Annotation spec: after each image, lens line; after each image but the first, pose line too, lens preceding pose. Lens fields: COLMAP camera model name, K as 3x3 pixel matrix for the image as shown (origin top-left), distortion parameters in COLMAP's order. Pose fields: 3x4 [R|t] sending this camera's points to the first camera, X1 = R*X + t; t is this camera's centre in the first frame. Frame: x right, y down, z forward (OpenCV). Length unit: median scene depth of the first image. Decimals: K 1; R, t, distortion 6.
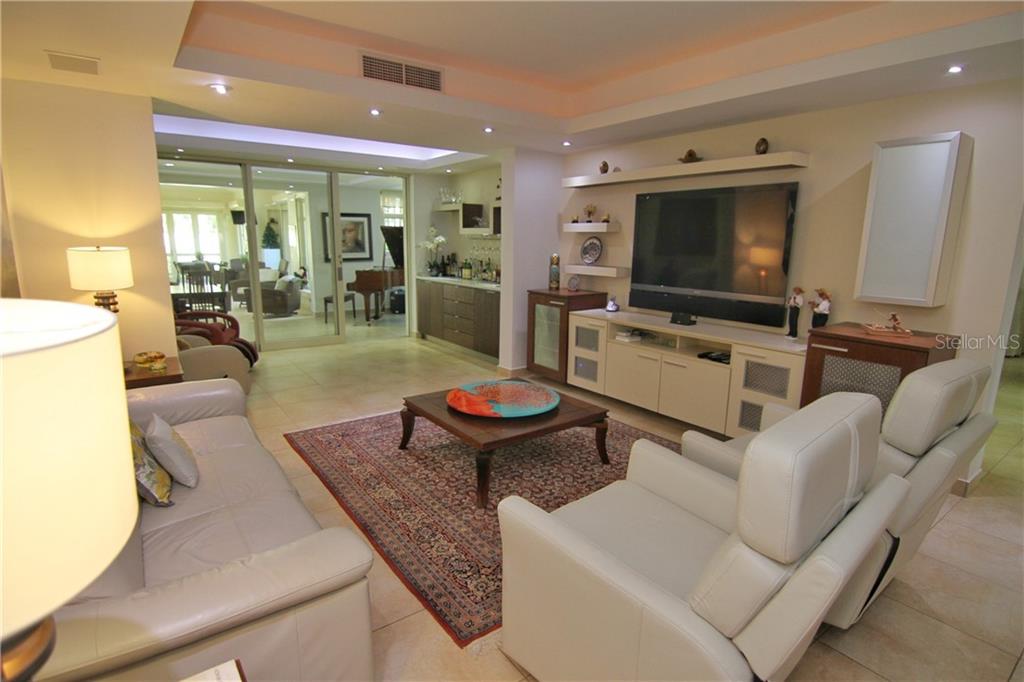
lens RADIAL K [[521.3, 0, 513.0], [0, 521.3, 340.8], [0, 0, 1]] dist [-0.003168, -0.000658]
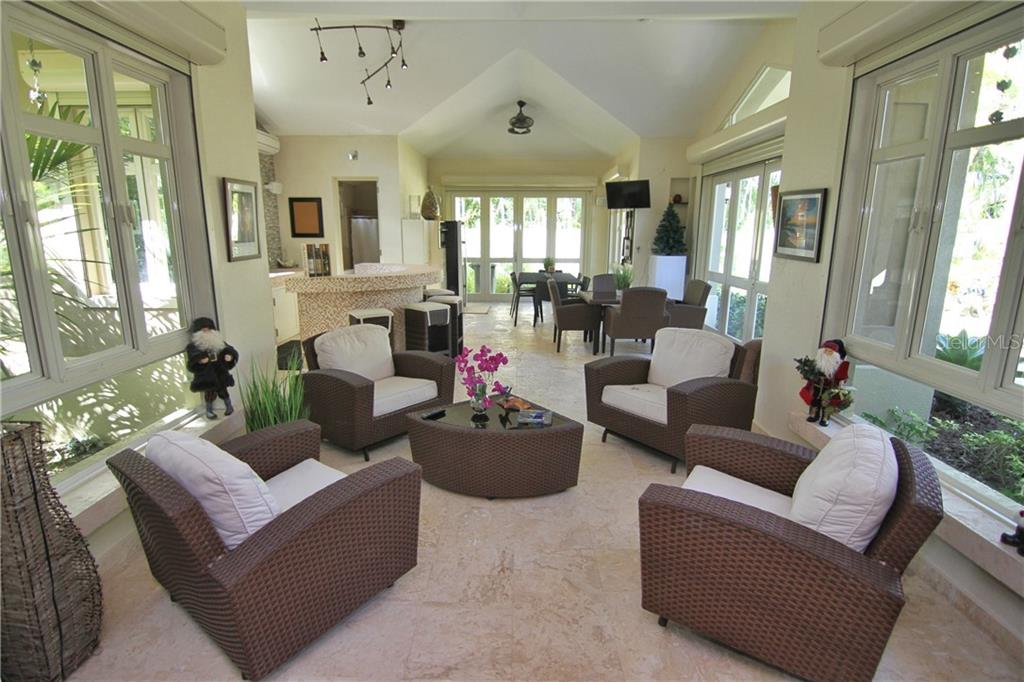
lens RADIAL K [[521.3, 0, 510.0], [0, 521.3, 341.2], [0, 0, 1]] dist [-0.003168, -0.000658]
pose [[0.798417, 0.121138, -0.589793, -0.278080], [-0.116781, 0.992107, 0.045681, -0.098726], [0.590672, 0.032404, 0.806261, 0.501483]]
